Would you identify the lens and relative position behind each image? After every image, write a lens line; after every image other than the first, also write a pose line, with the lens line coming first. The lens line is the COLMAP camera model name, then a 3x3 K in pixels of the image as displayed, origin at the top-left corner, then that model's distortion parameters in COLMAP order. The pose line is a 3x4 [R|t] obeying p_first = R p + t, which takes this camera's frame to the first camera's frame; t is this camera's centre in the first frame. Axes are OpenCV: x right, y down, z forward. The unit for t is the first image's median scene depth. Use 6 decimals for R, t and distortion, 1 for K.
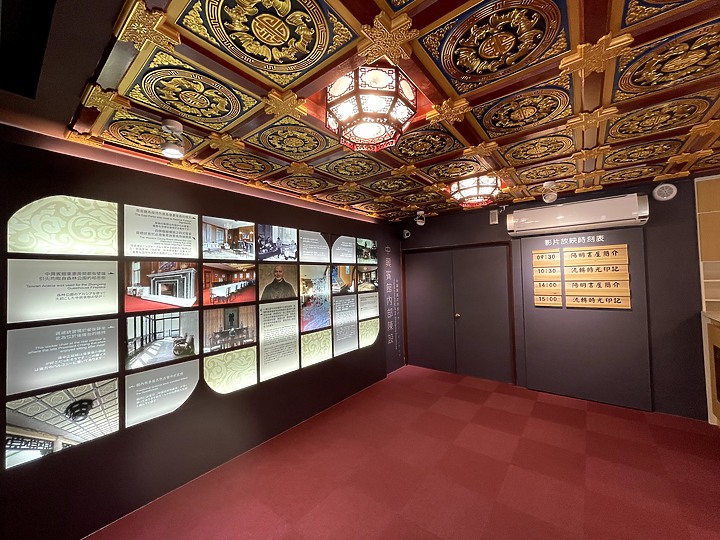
lens RADIAL K [[291.2, 0, 358.1], [0, 291.2, 271.2], [0, 0, 1]] dist [0.017569, 0.000986]
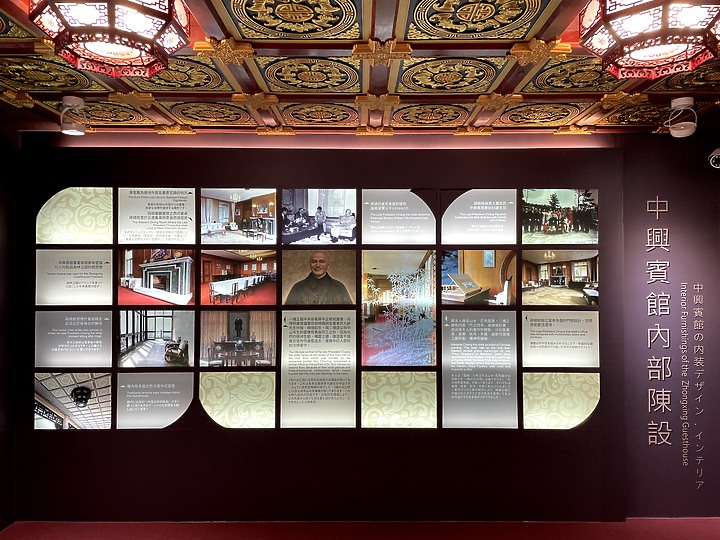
lens RADIAL K [[544.9, 0, 362.3], [0, 544.9, 267.3], [0, 0, 1]] dist [0.068661, -0.016799]
pose [[0.627128, 0.020312, -0.778651, 0.764882], [-0.002013, 0.999699, 0.024458, -0.016369], [0.778914, -0.013771, 0.626980, 0.376183]]
